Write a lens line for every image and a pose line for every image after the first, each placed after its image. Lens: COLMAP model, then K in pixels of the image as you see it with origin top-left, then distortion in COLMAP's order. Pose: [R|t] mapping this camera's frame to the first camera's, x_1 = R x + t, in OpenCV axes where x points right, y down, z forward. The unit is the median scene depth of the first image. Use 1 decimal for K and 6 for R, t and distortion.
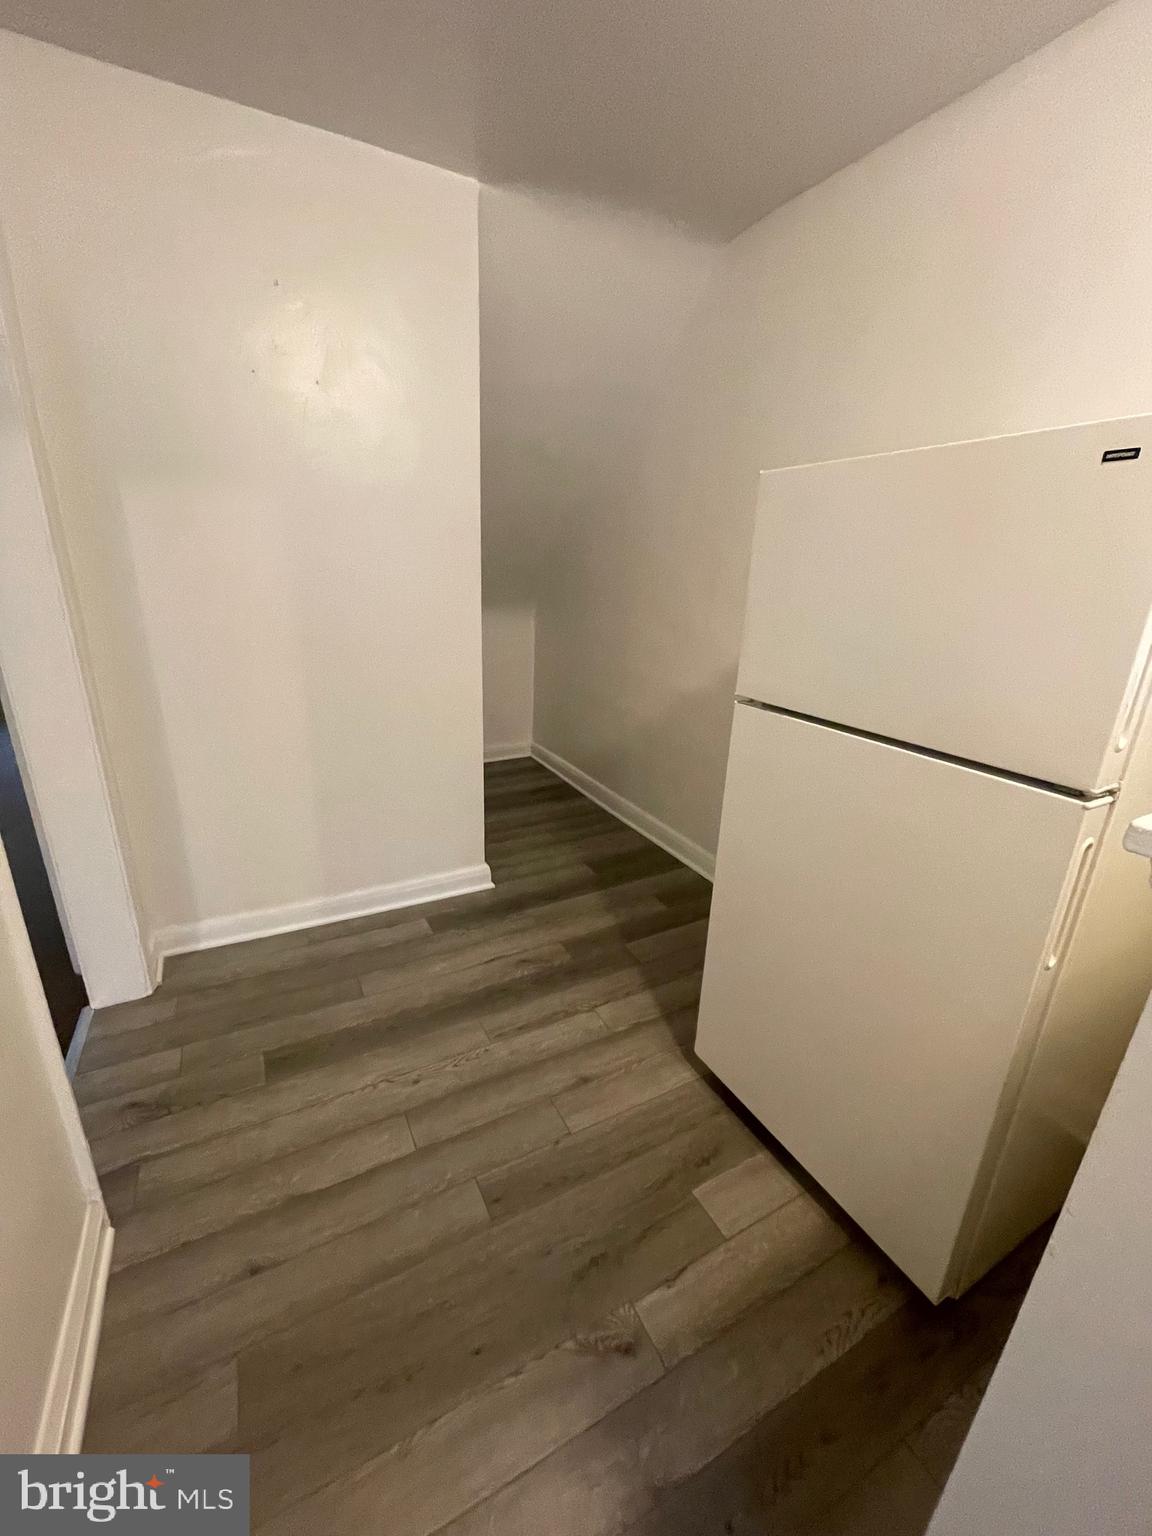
lens RADIAL K [[618.9, 0, 578.4], [0, 618.9, 769.4], [0, 0, 1]] dist [0.001223, -0.000054]
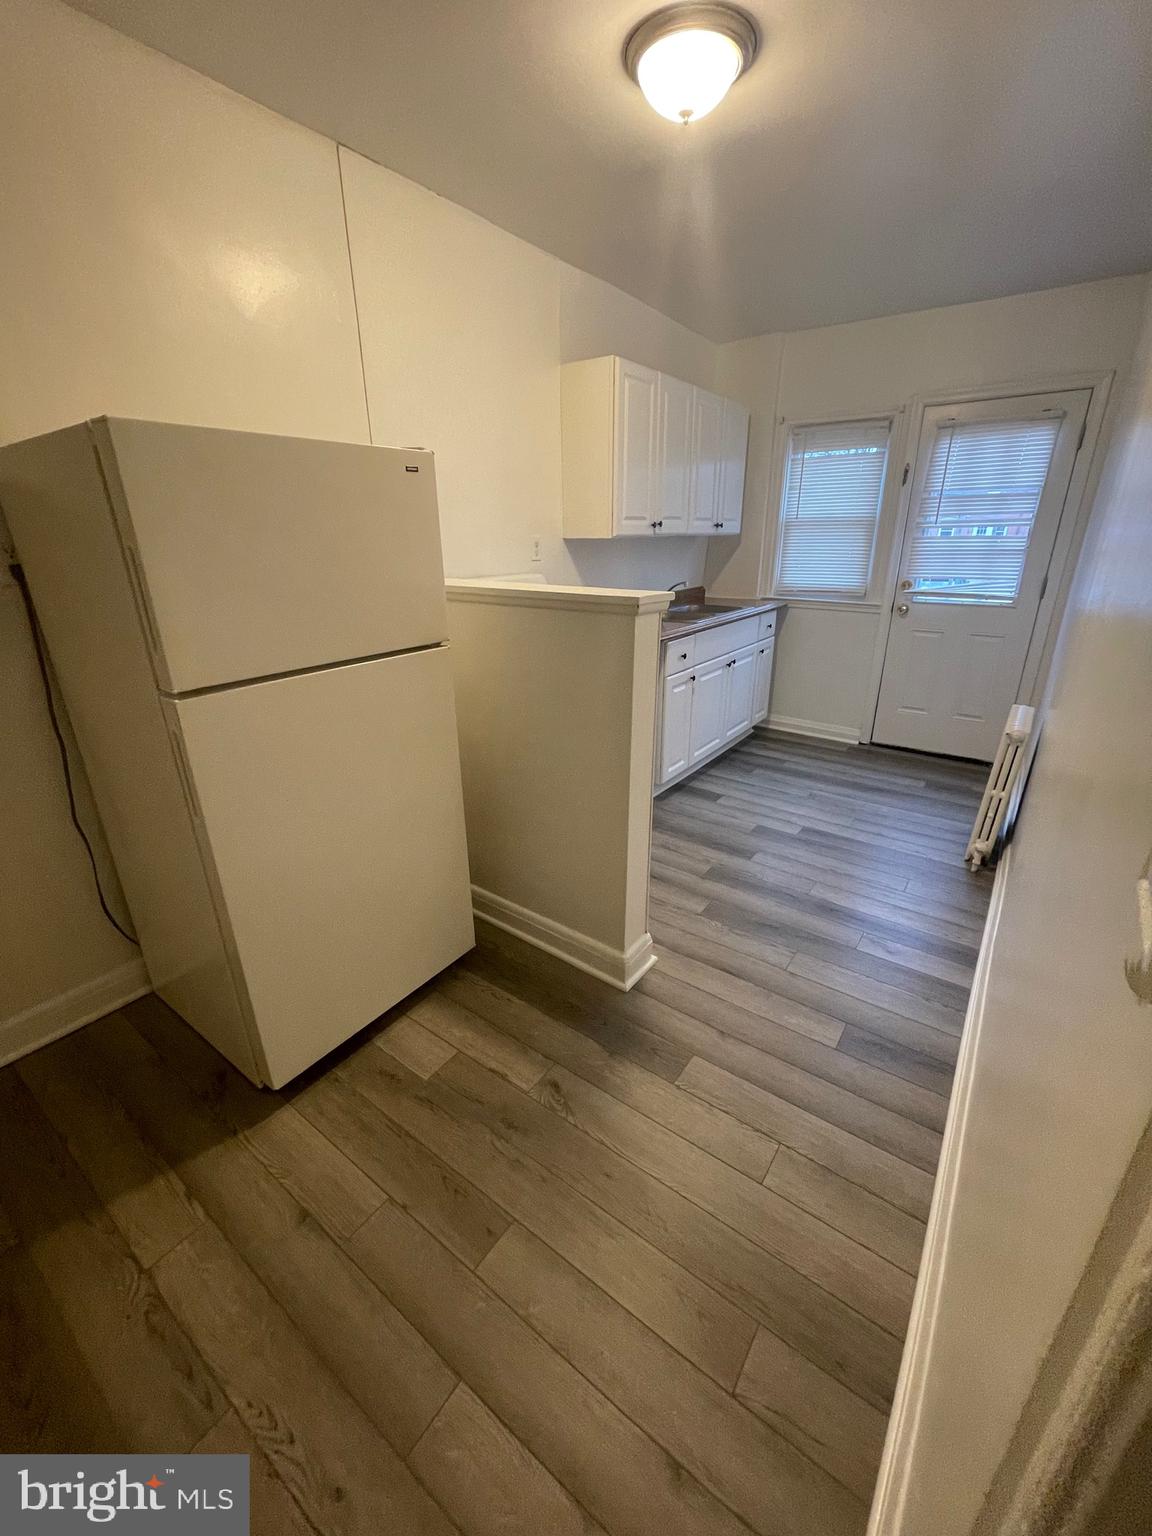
lens RADIAL K [[618.9, 0, 579.5], [0, 618.9, 766.2], [0, 0, 1]] dist [0.001223, -0.000054]
pose [[-0.434120, -0.345083, 0.832140, -0.838289], [0.282167, 0.825154, 0.489390, -0.346246], [-0.855524, 0.447256, -0.260845, 0.944169]]
